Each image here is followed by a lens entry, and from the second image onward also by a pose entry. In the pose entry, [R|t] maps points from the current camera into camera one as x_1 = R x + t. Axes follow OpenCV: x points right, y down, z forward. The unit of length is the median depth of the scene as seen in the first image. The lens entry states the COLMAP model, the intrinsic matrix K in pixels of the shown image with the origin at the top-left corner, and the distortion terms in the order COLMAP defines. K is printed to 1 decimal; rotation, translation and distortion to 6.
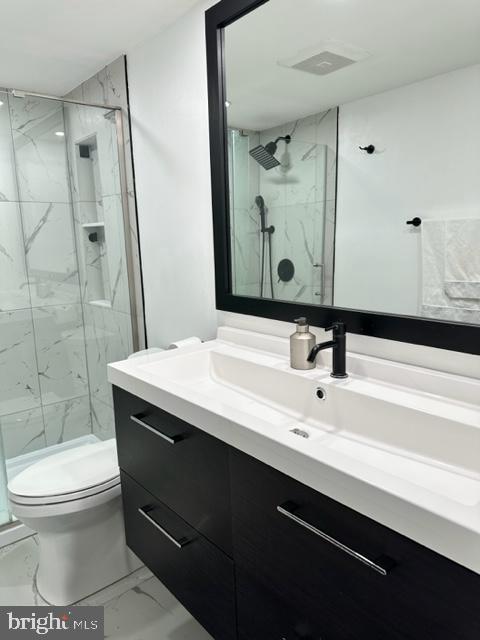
lens RADIAL K [[437.5, 0, 241.6], [0, 437.5, 319.5], [0, 0, 1]] dist [0.009942, -0.000543]
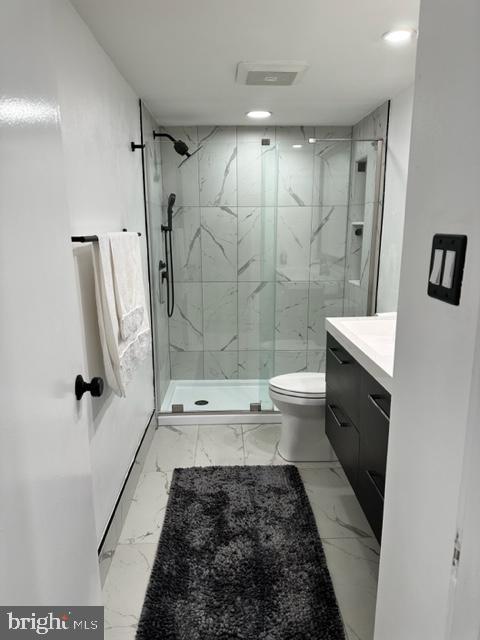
lens RADIAL K [[437.5, 0, 239.9], [0, 437.5, 321.6], [0, 0, 1]] dist [0.009942, -0.000543]
pose [[0.771047, 0.153158, -0.618084, 0.249504], [-0.122703, 0.988189, 0.091799, 0.001722], [0.624844, 0.005060, 0.780733, -0.261159]]
